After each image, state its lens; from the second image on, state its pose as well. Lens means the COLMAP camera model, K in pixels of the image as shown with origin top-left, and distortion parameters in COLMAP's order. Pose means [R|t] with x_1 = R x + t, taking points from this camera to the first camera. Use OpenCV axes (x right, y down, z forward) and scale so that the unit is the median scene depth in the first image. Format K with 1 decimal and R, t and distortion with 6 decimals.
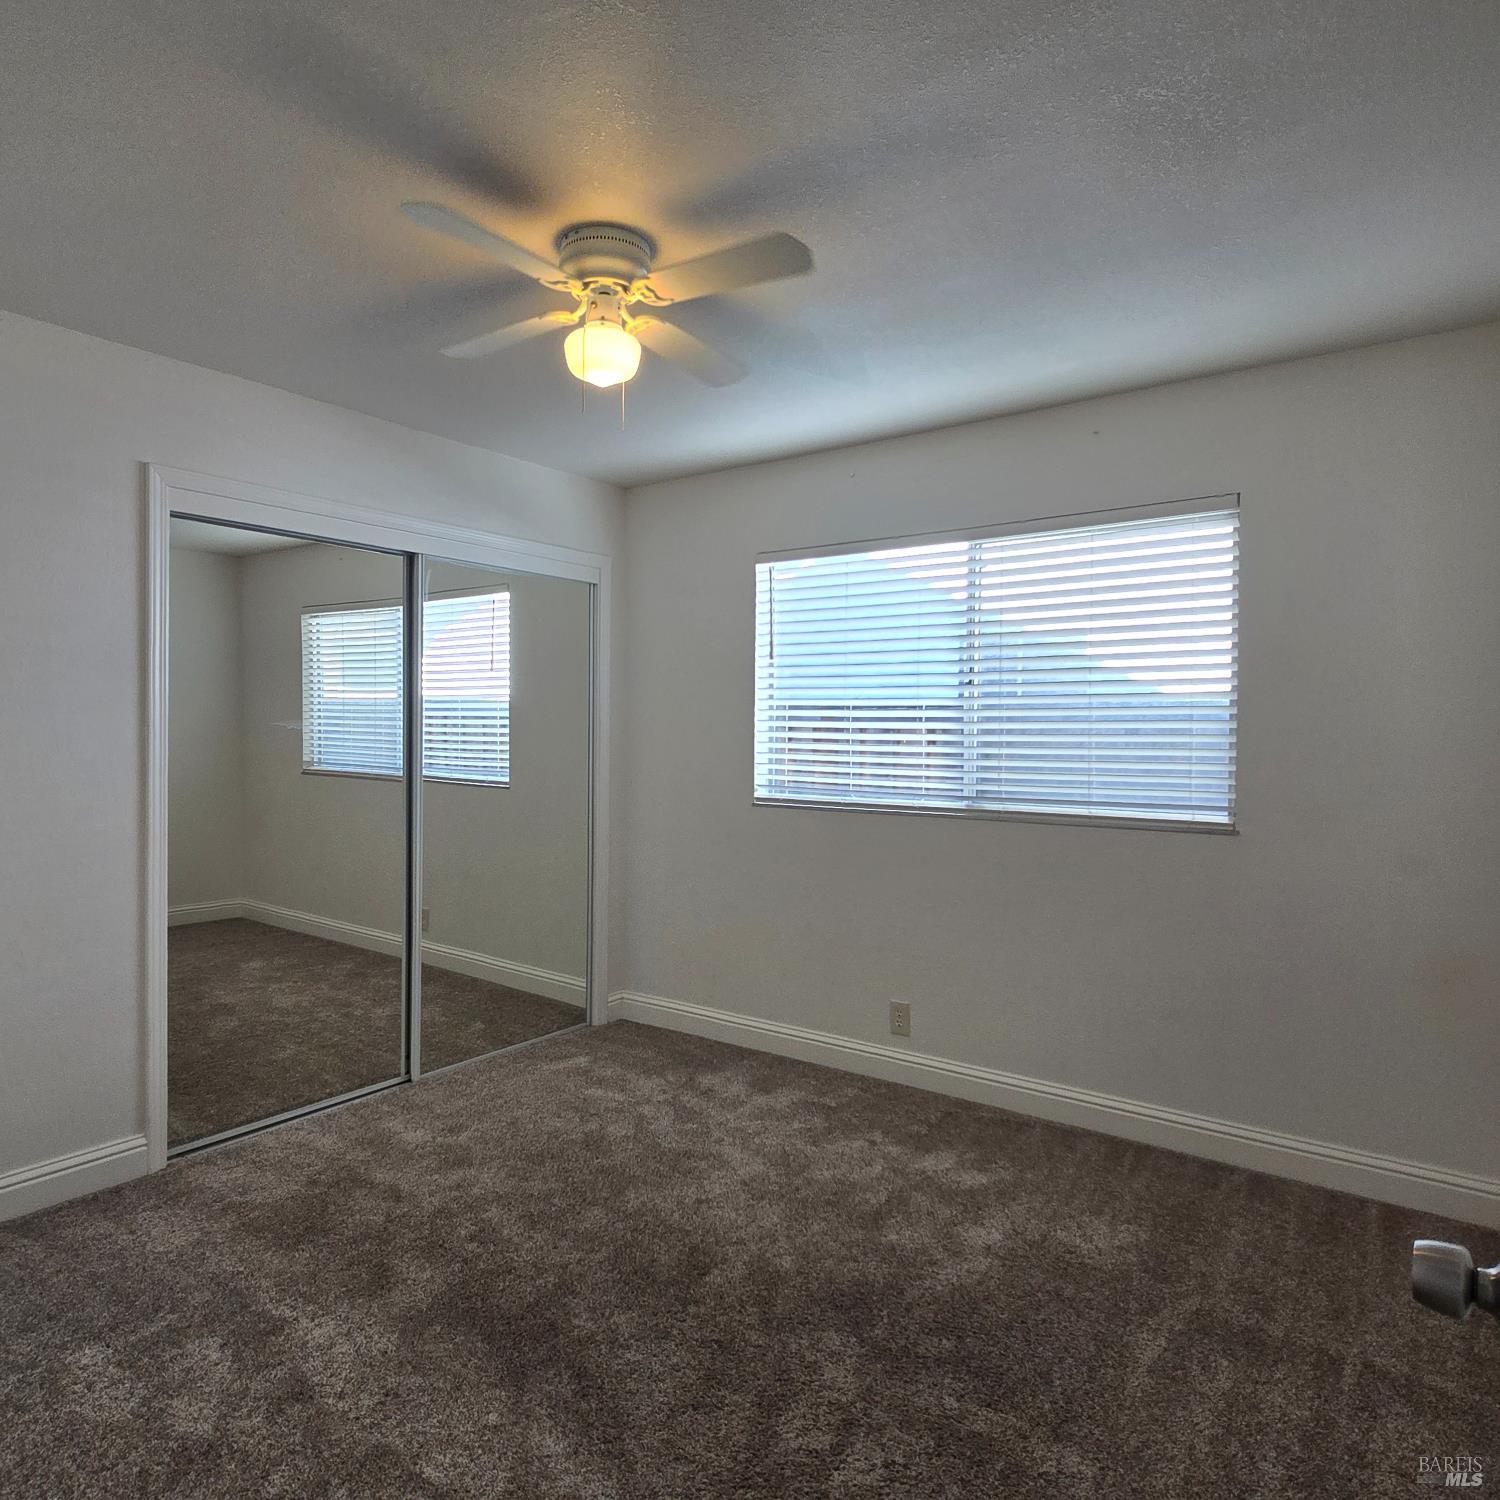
lens RADIAL K [[993.9, 0, 731.0], [0, 993.9, 743.5], [0, 0, 1]] dist [0.001351, -0.003881]
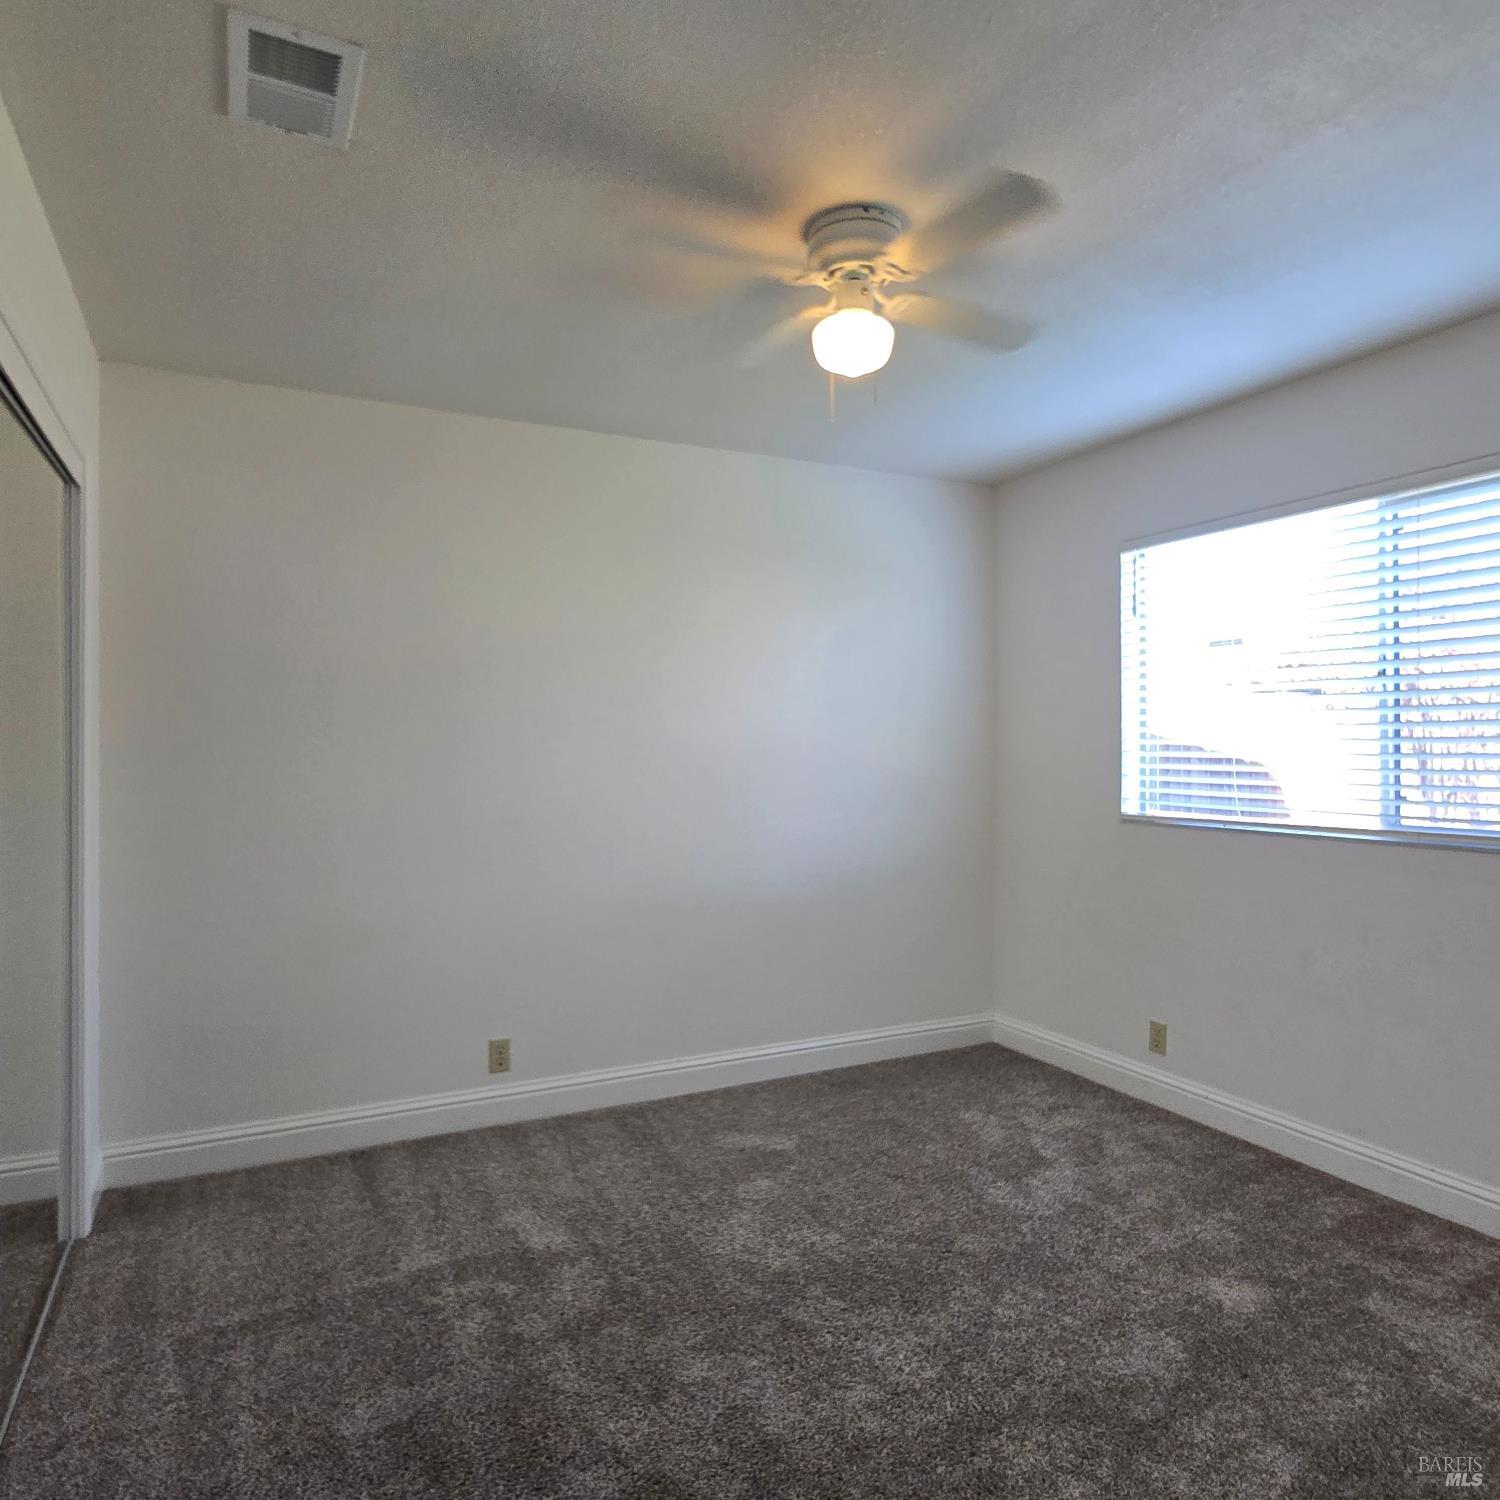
lens RADIAL K [[993.9, 0, 731.0], [0, 993.9, 743.5], [0, 0, 1]] dist [0.001351, -0.003881]
pose [[0.913433, 0.003132, -0.406977, 0.157443], [-0.007153, 0.999939, -0.008360, 0.002093], [0.406926, 0.010548, 0.913400, 0.086153]]
